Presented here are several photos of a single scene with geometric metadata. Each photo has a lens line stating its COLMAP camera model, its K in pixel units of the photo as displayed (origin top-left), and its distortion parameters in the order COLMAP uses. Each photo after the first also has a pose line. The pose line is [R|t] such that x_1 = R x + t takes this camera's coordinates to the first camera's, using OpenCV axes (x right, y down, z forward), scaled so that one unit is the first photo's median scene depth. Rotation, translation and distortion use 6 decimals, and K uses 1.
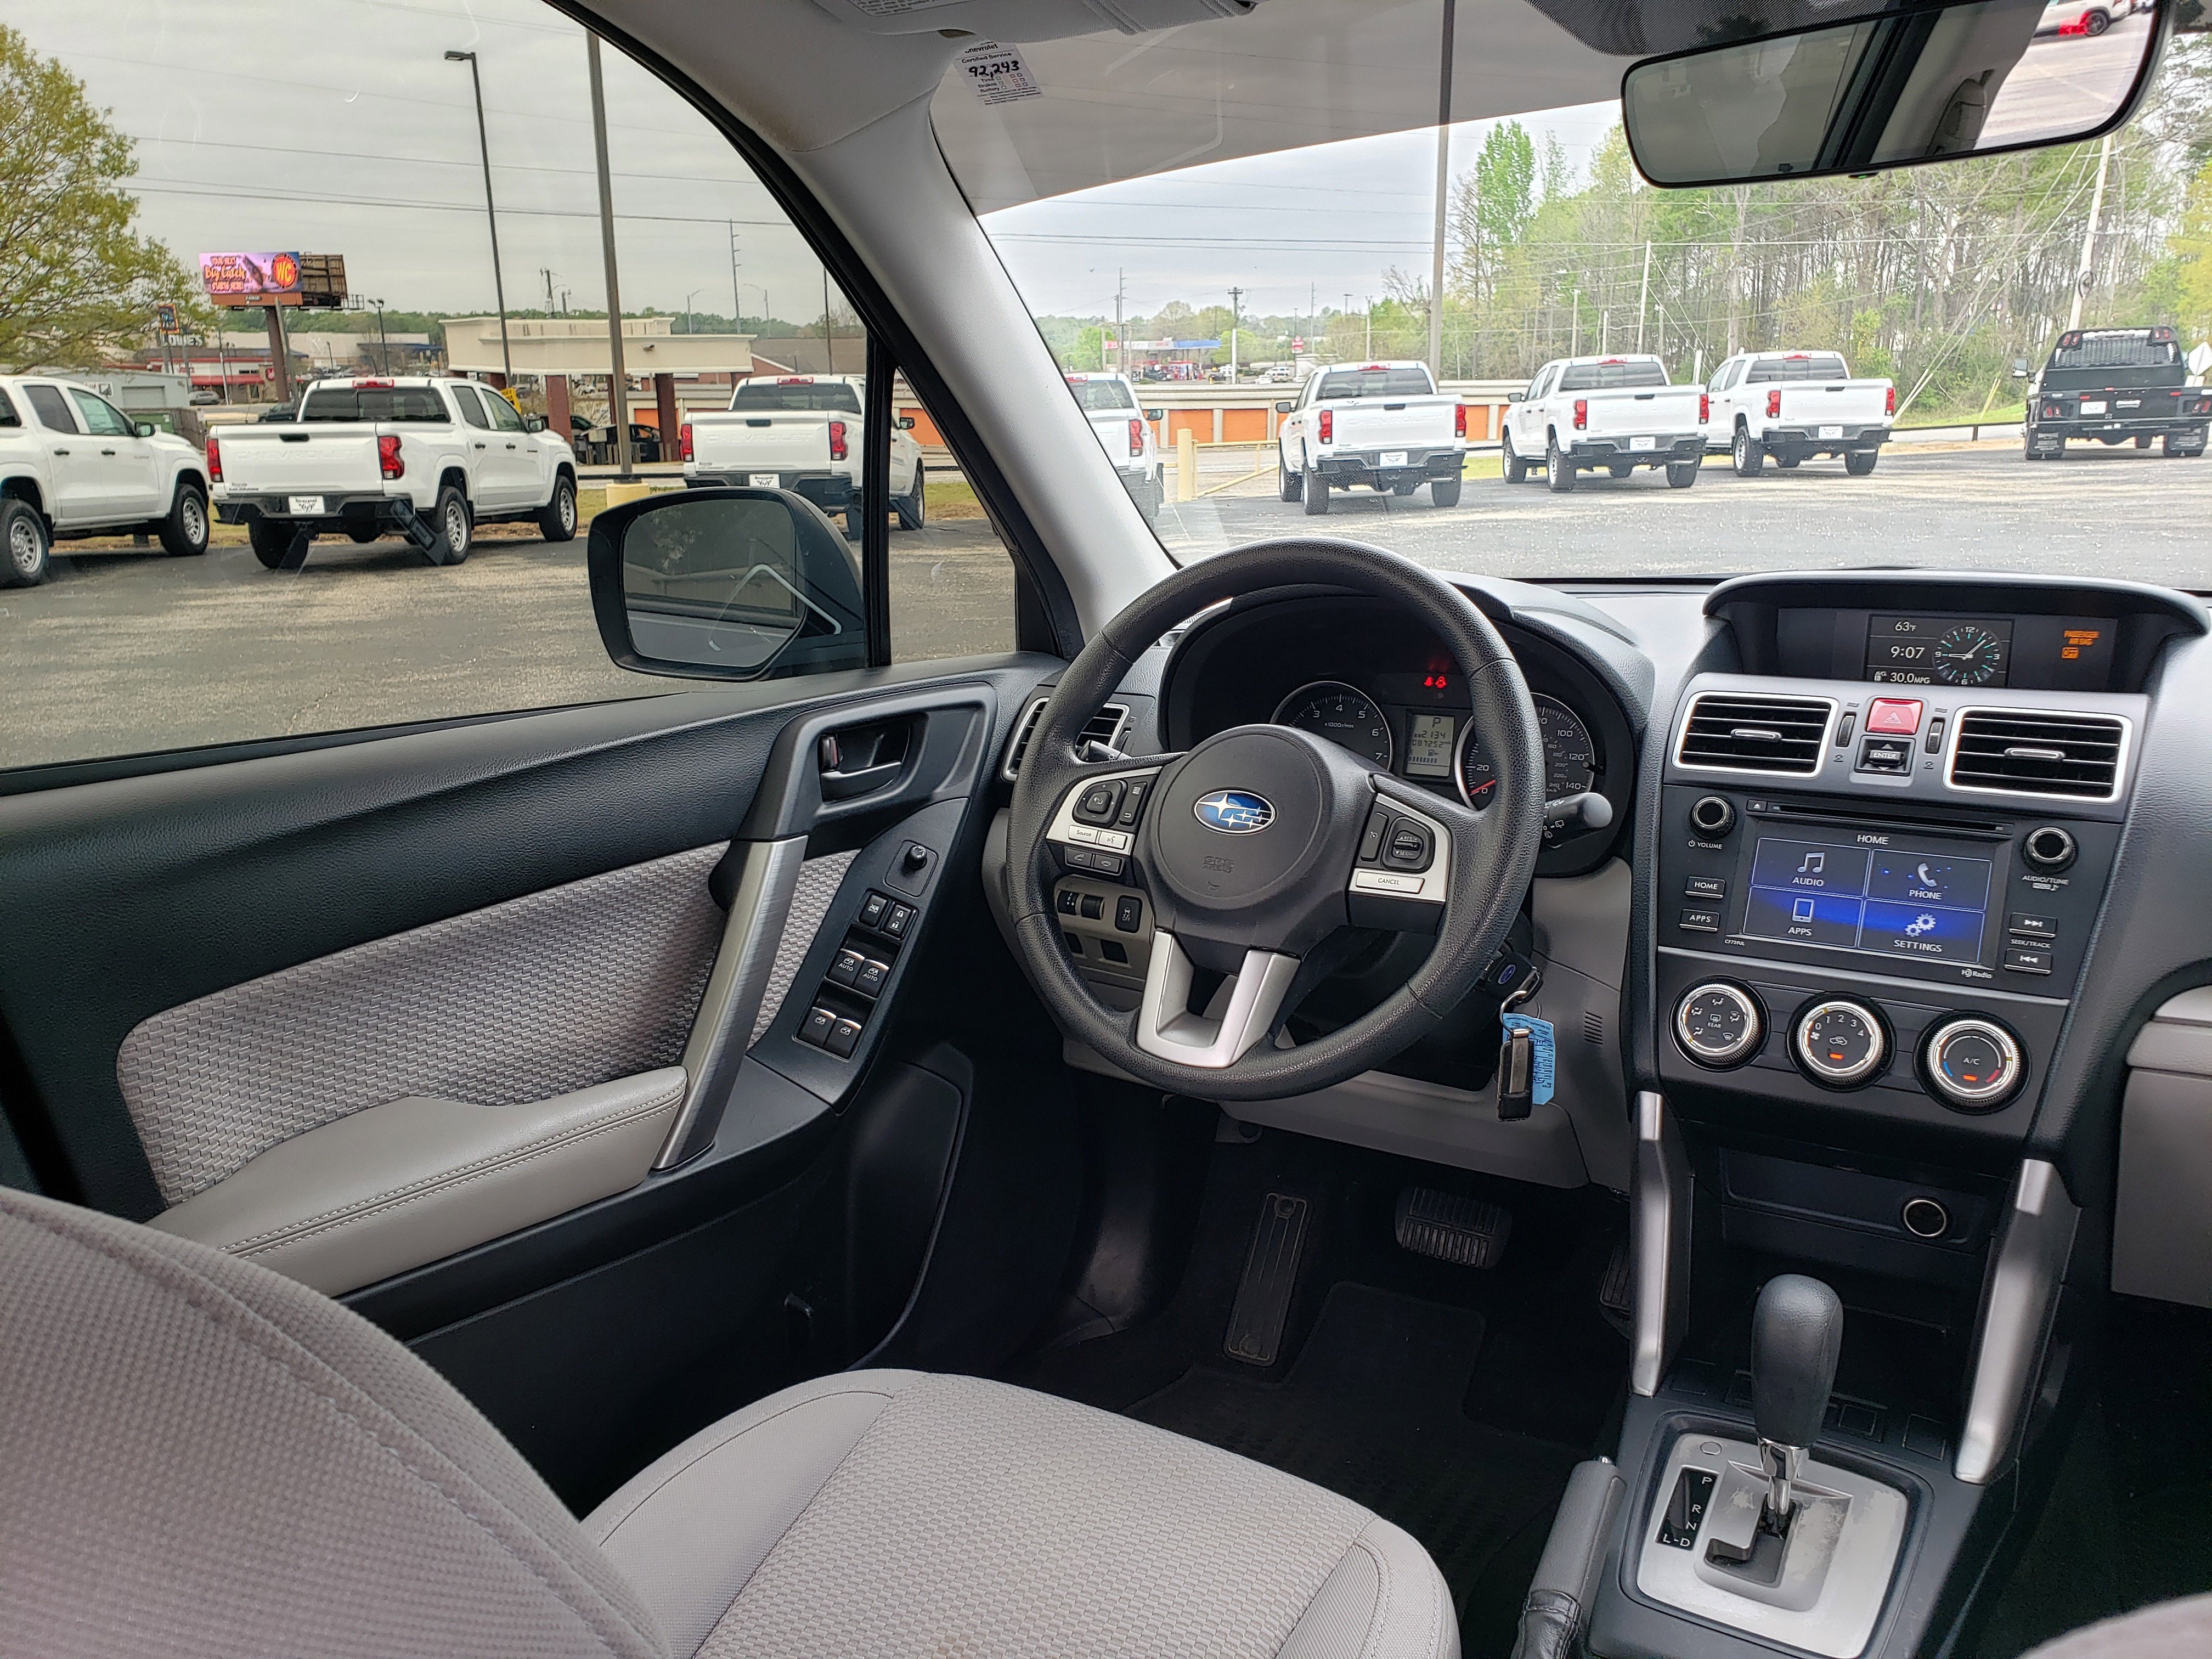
lens RADIAL K [[1733.9, 0, 1138.0], [0, 1733.9, 832.0], [0, 0, 1]] dist [0.028739, -0.015210]
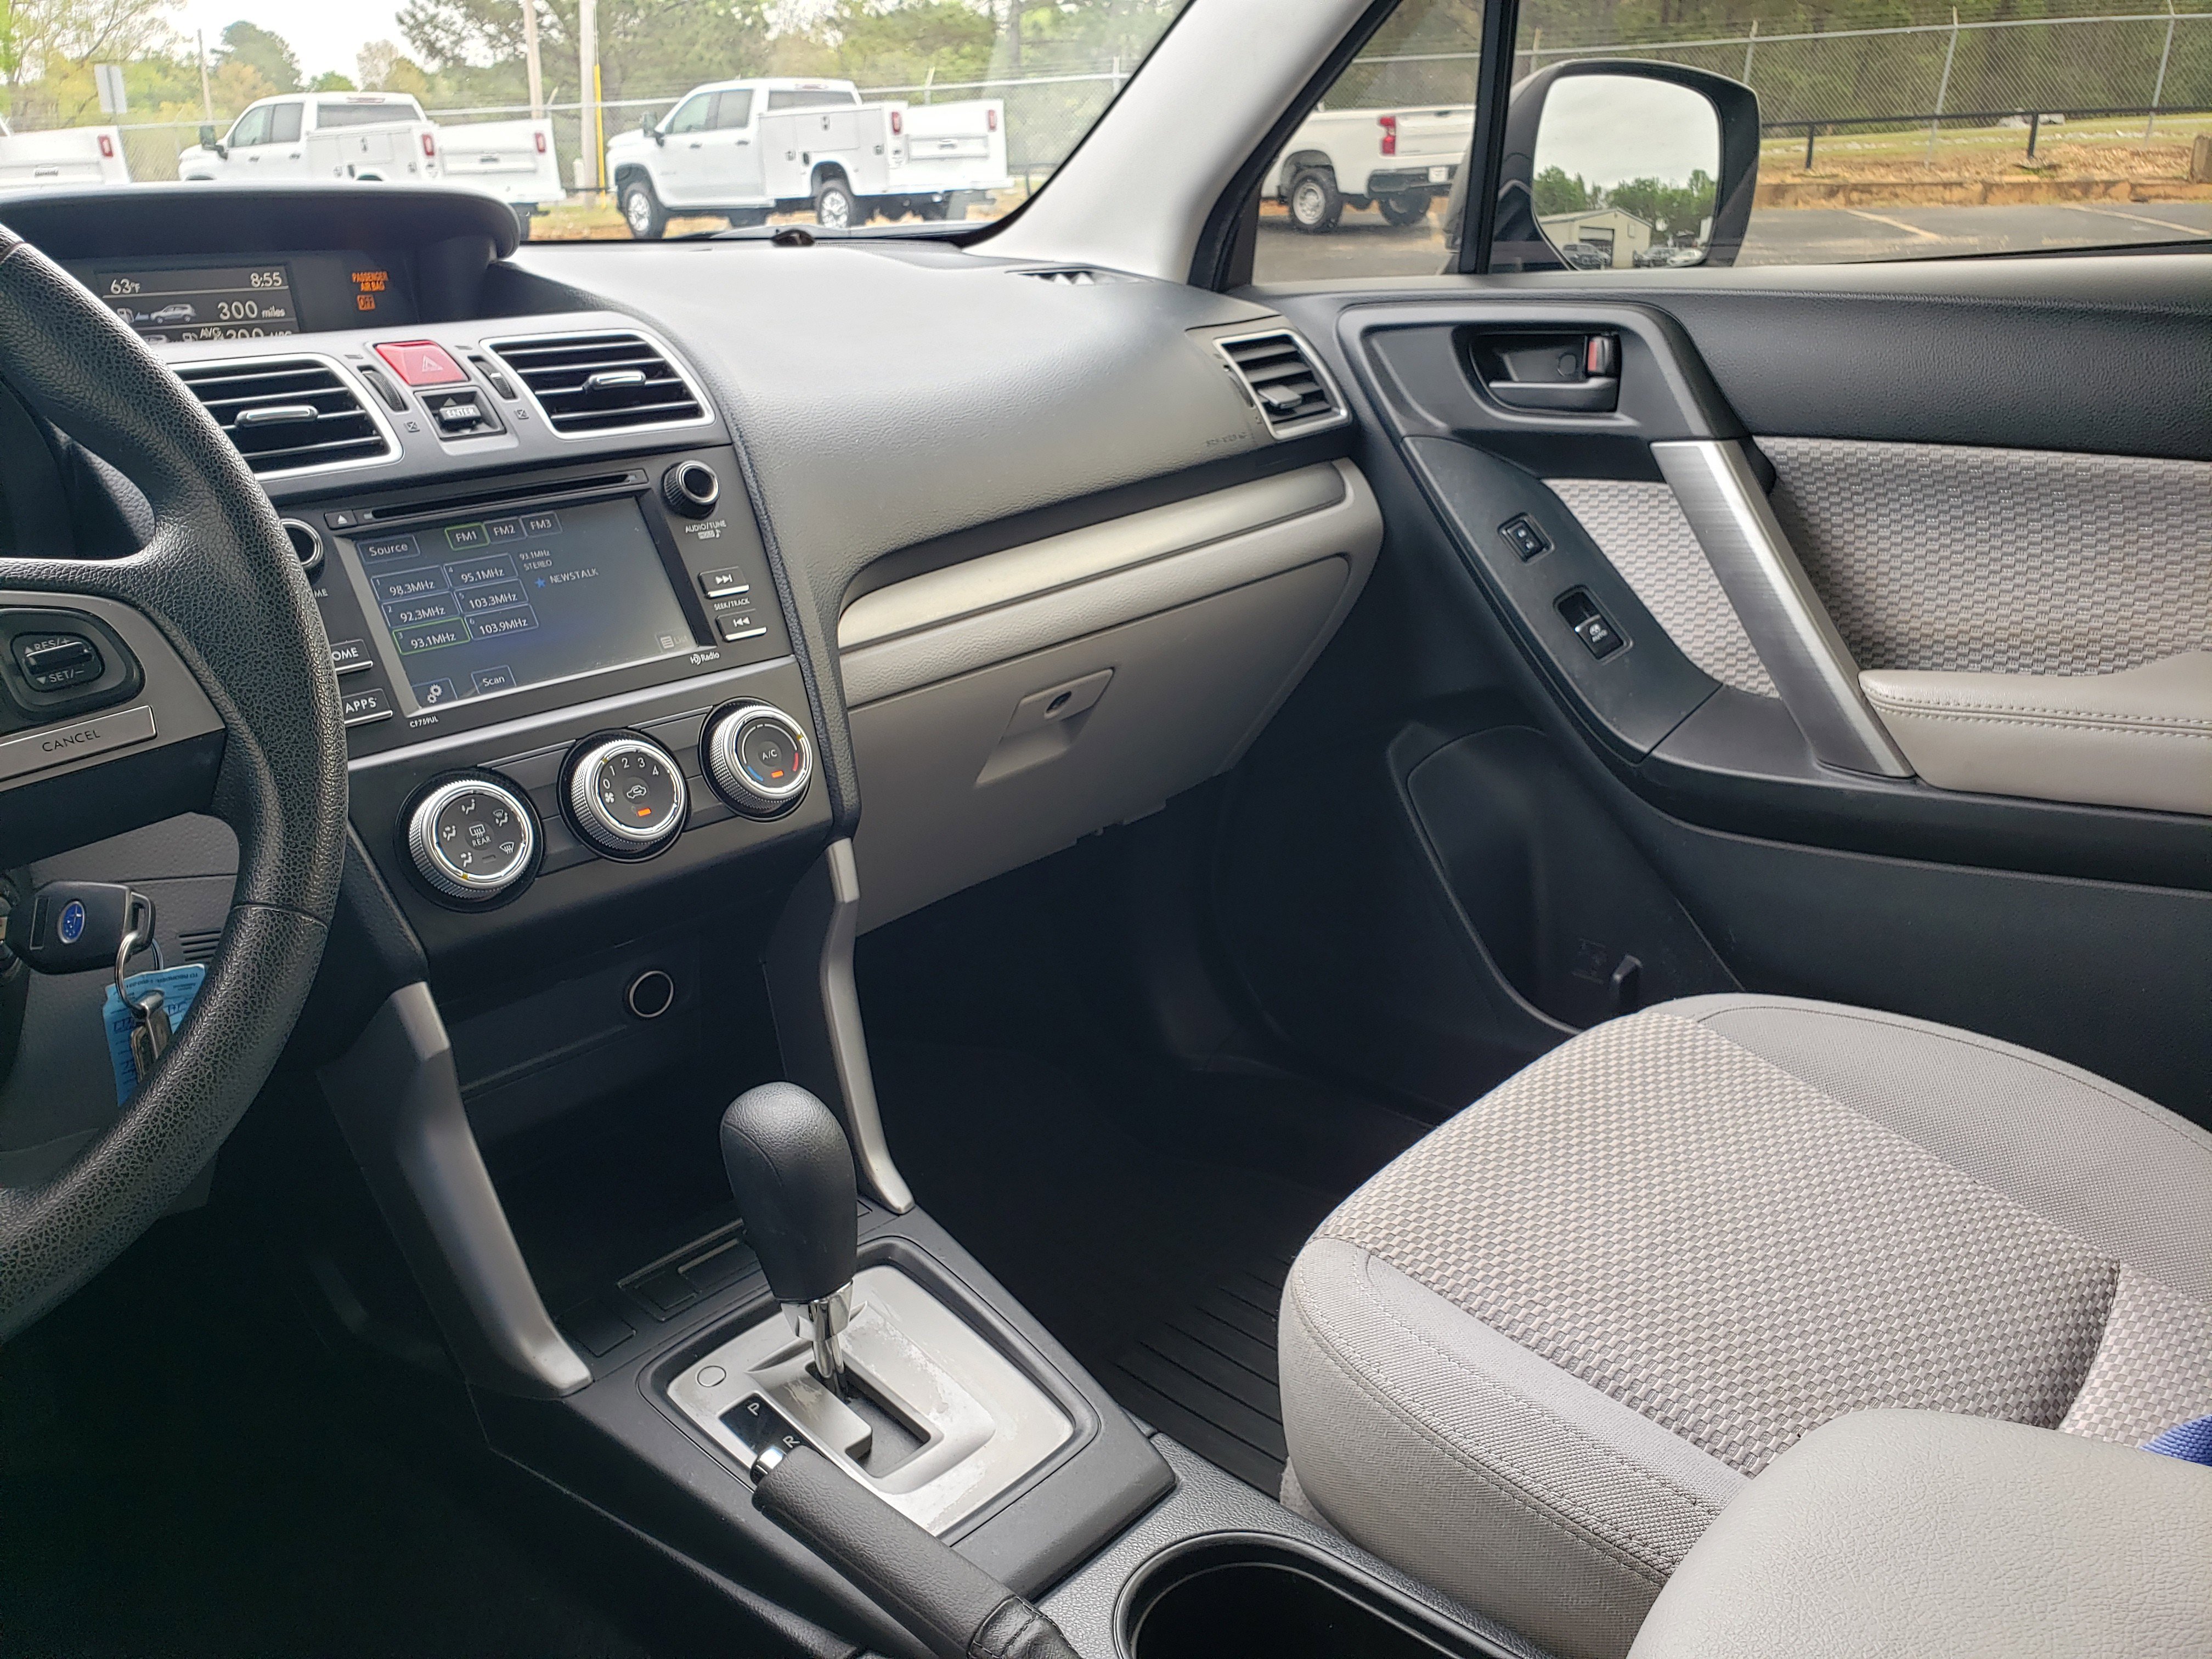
lens RADIAL K [[1733.9, 0, 1109.2], [0, 1733.9, 846.7], [0, 0, 1]] dist [0.028739, -0.015210]
pose [[0.231133, -0.333594, 0.913943, -0.013789], [0.243895, 0.929251, 0.277502, -0.000793], [-0.941856, 0.158767, 0.296143, 0.036767]]
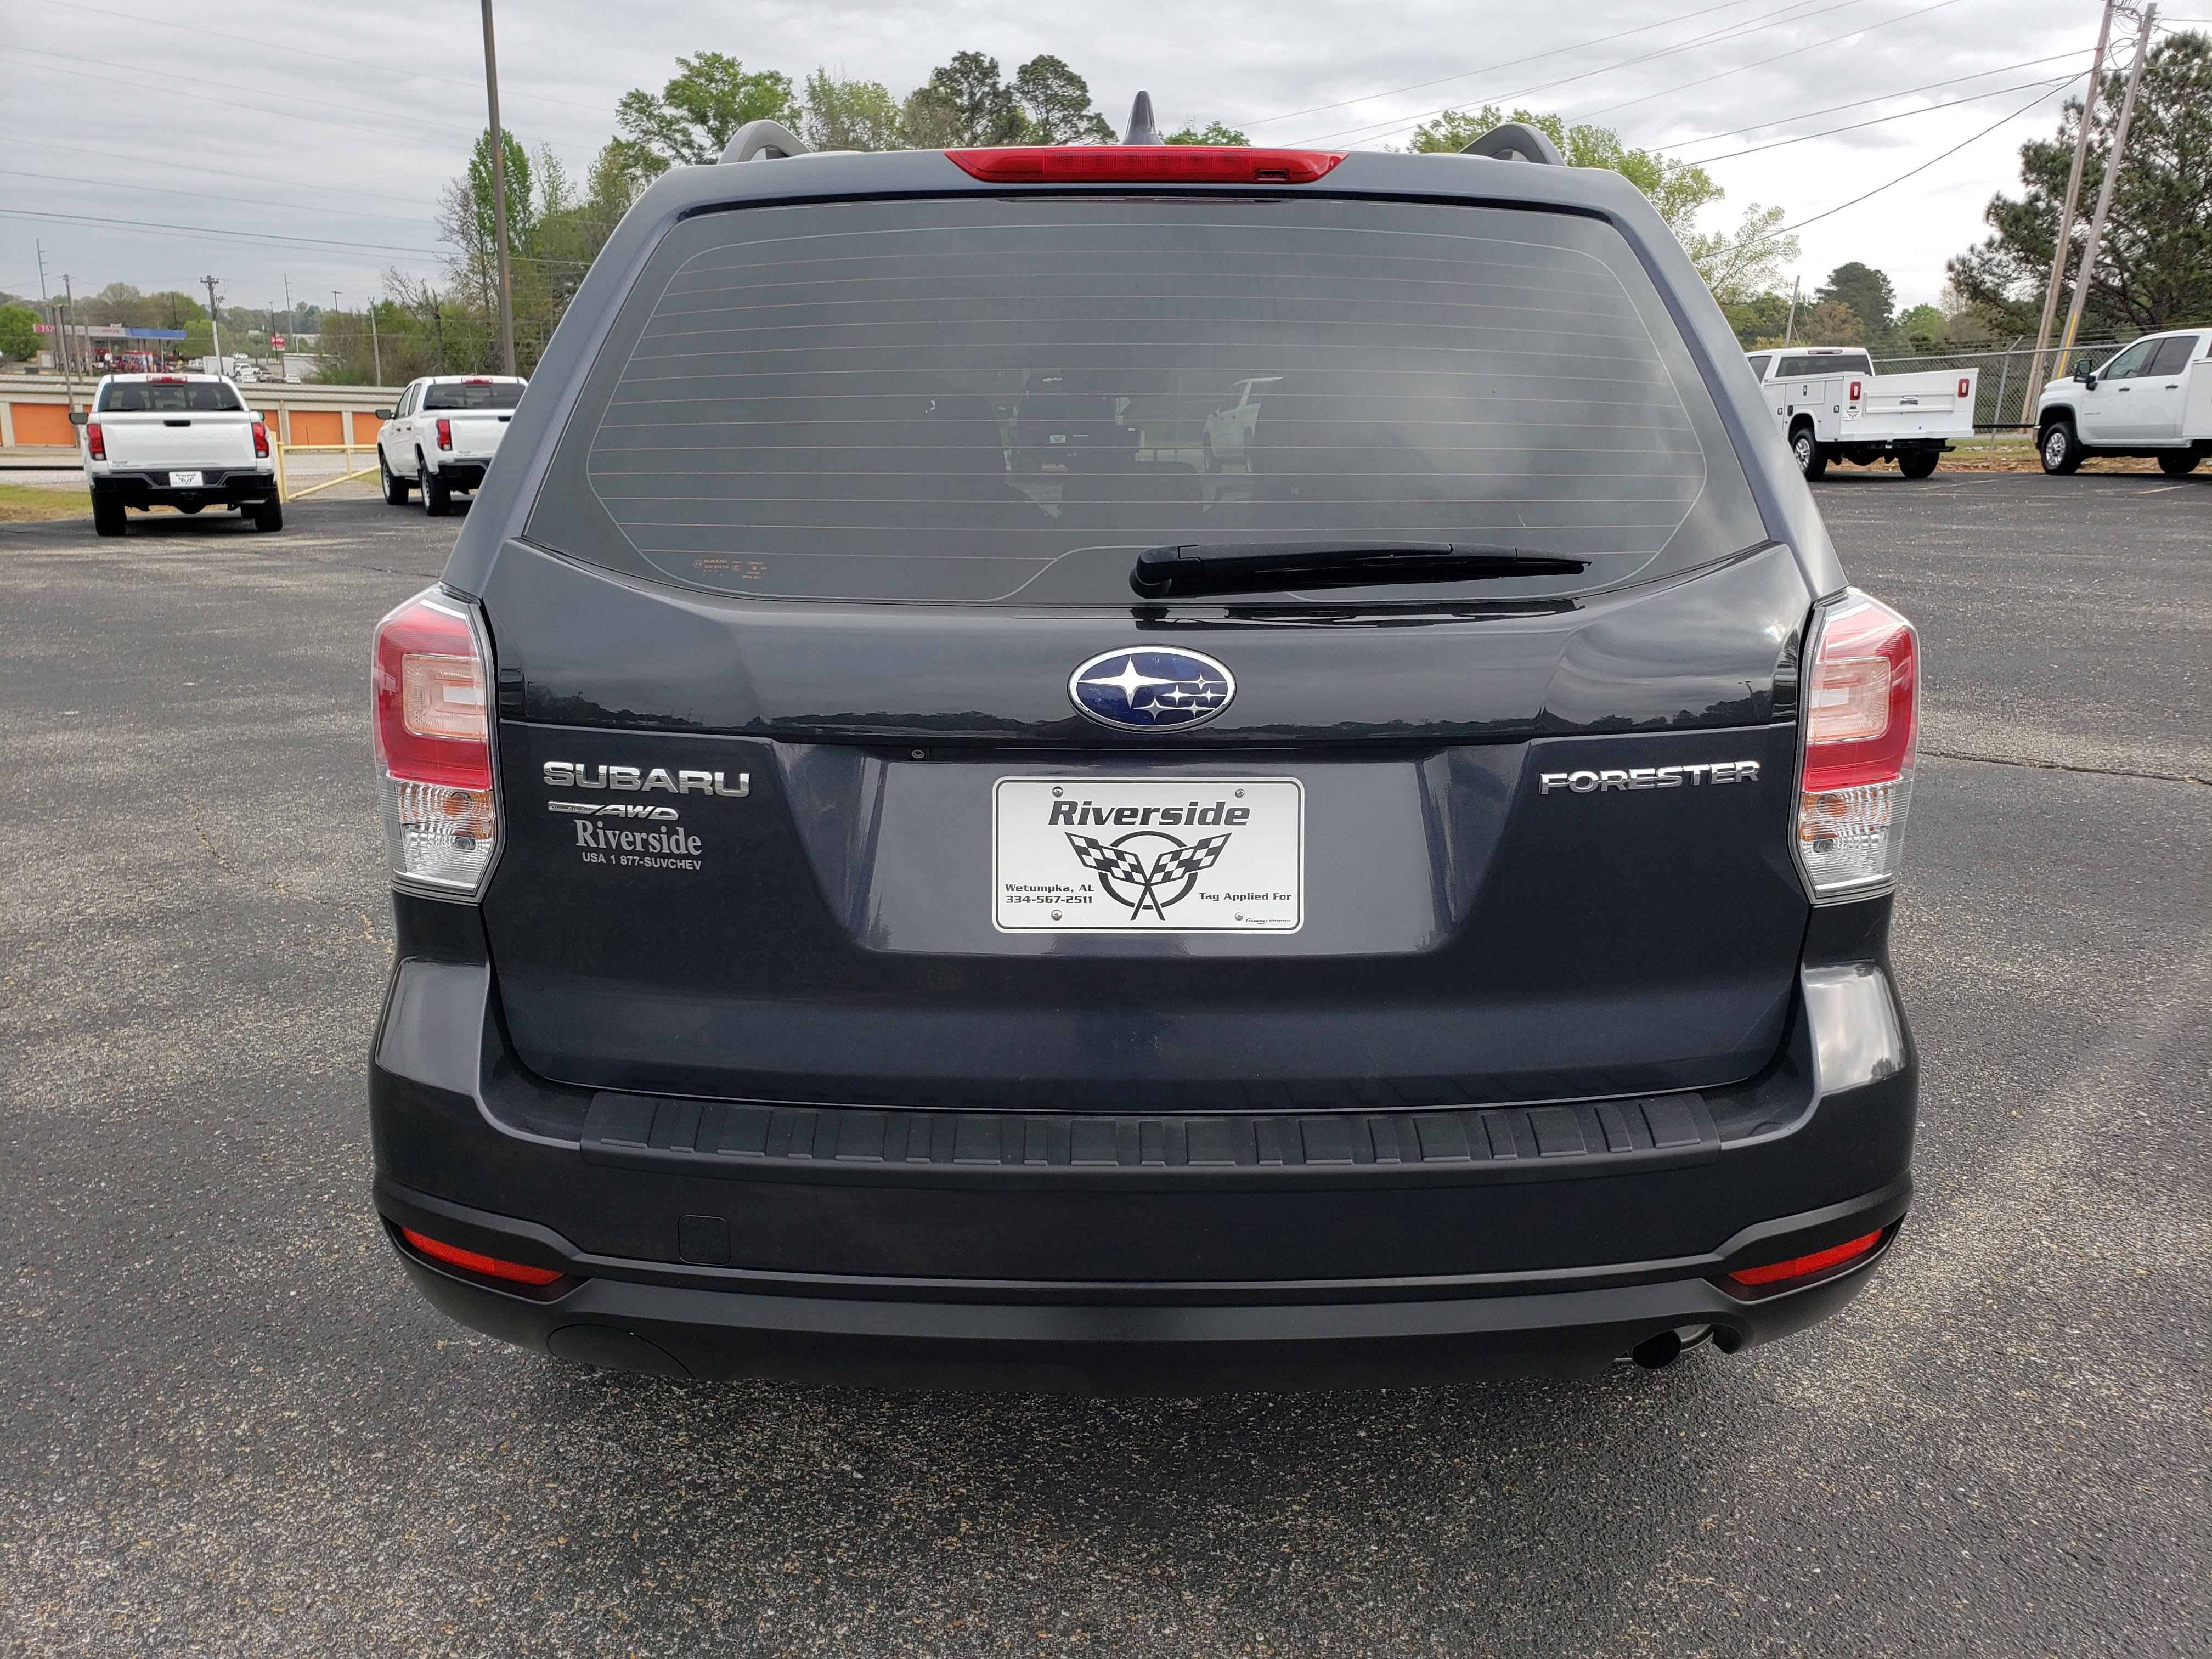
lens RADIAL K [[1733.9, 0, 1117.5], [0, 1733.9, 838.6], [0, 0, 1]] dist [0.028739, -0.015210]
pose [[0.862332, -0.097817, 0.496805, -0.090229], [0.099202, 0.994786, 0.023676, 0.033503], [-0.496530, 0.028868, 0.867539, -0.145220]]
